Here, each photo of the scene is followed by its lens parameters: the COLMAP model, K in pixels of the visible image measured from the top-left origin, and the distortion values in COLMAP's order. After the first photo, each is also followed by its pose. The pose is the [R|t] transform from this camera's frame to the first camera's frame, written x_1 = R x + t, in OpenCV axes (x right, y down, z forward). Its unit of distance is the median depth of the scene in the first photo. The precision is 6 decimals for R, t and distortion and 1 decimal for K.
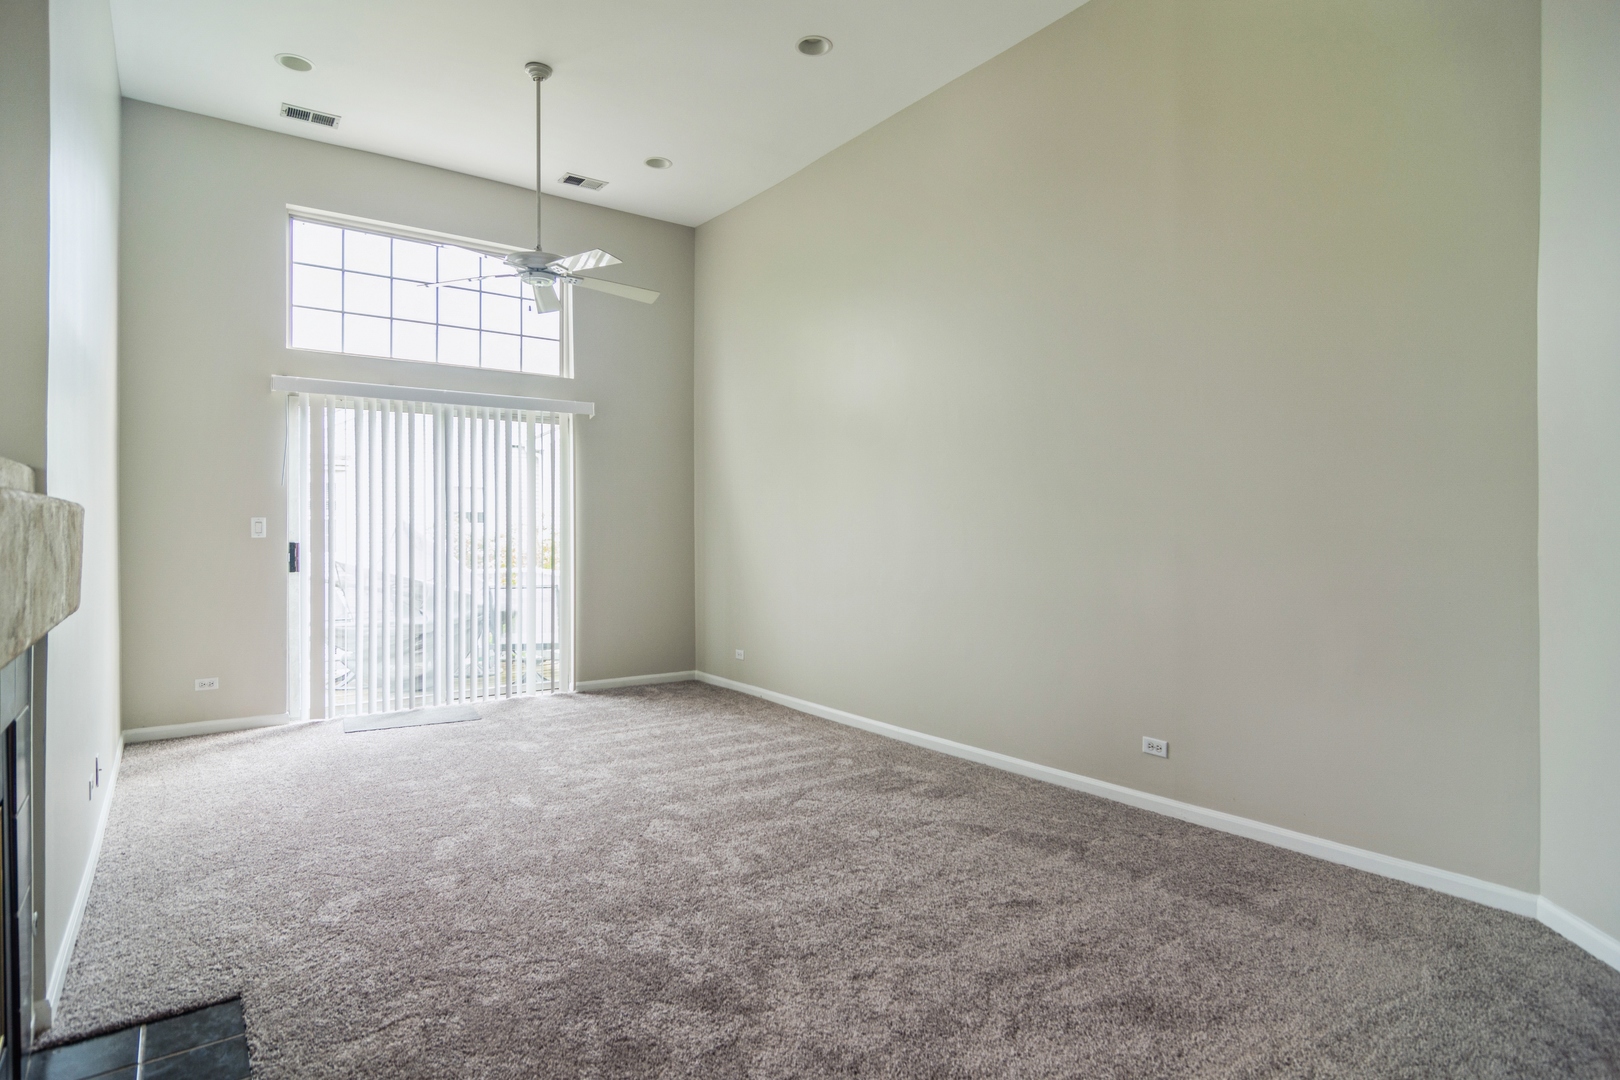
lens RADIAL K [[876.7, 0, 808.7], [0, 876.7, 533.5], [0, 0, 1]] dist [0.001853, 0.000757]
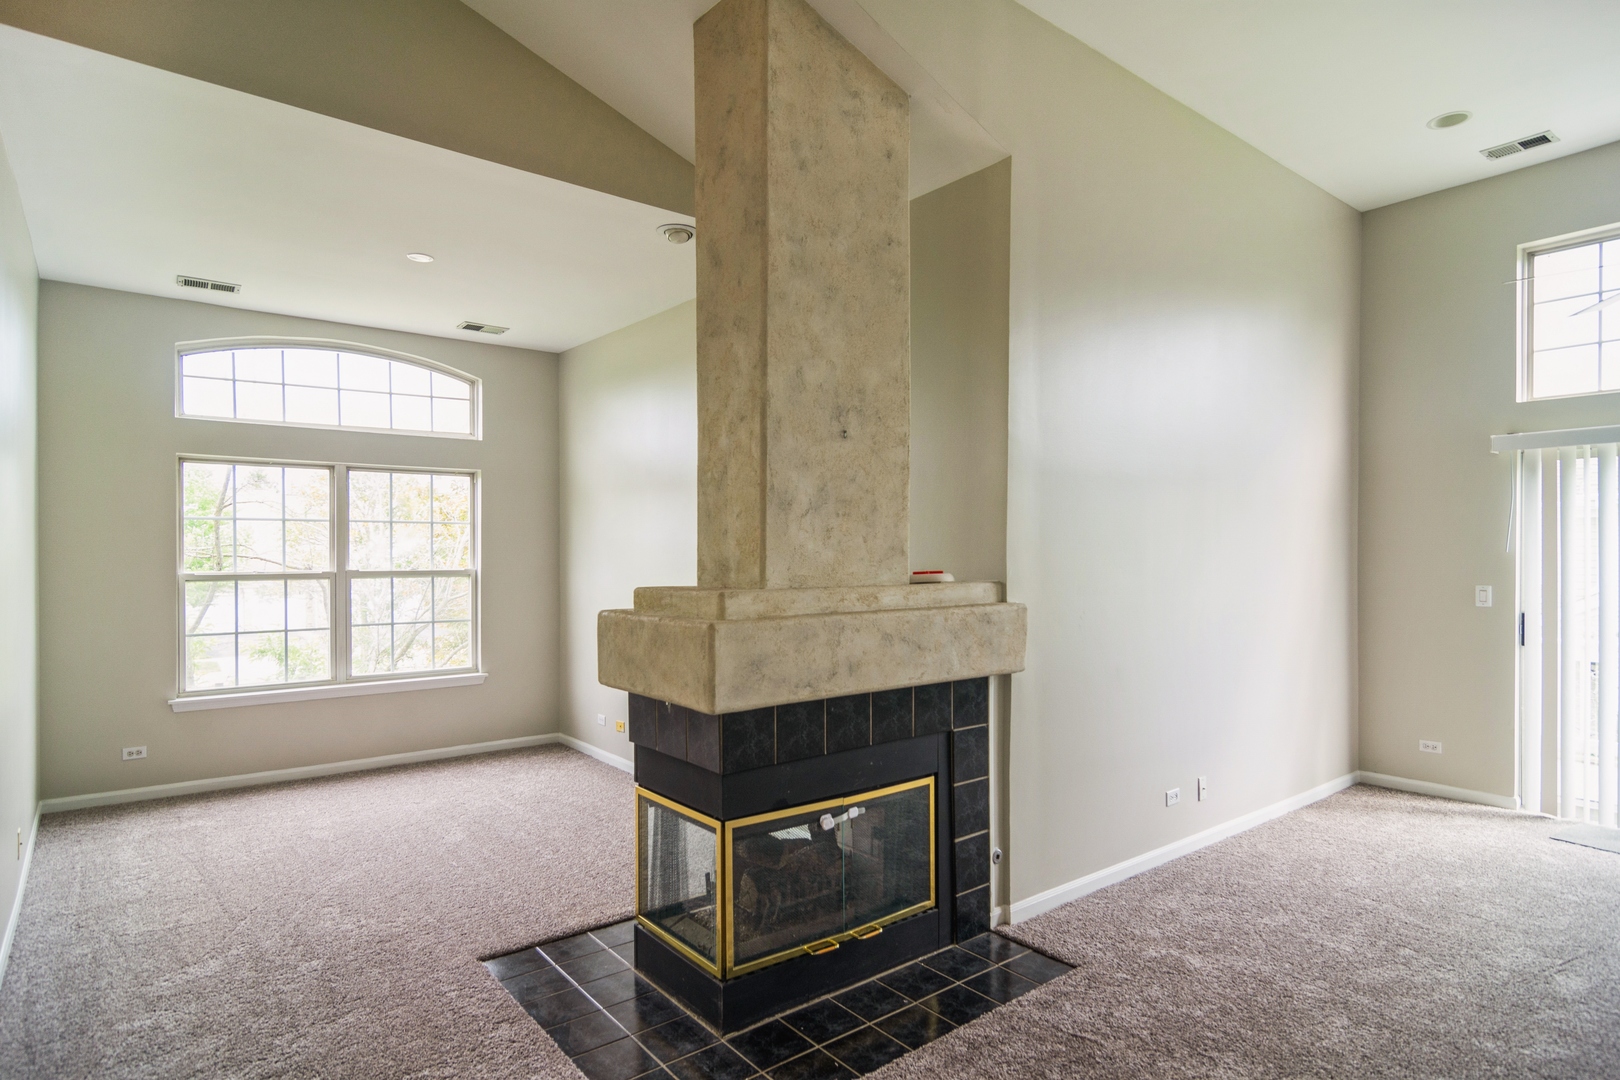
lens RADIAL K [[876.7, 0, 816.3], [0, 876.7, 560.6], [0, 0, 1]] dist [0.001853, 0.000757]
pose [[0.041522, 0.007997, -0.999106, 0.302580], [-0.003396, 0.999963, 0.007863, -0.050717], [0.999132, 0.003066, 0.041548, 0.232045]]
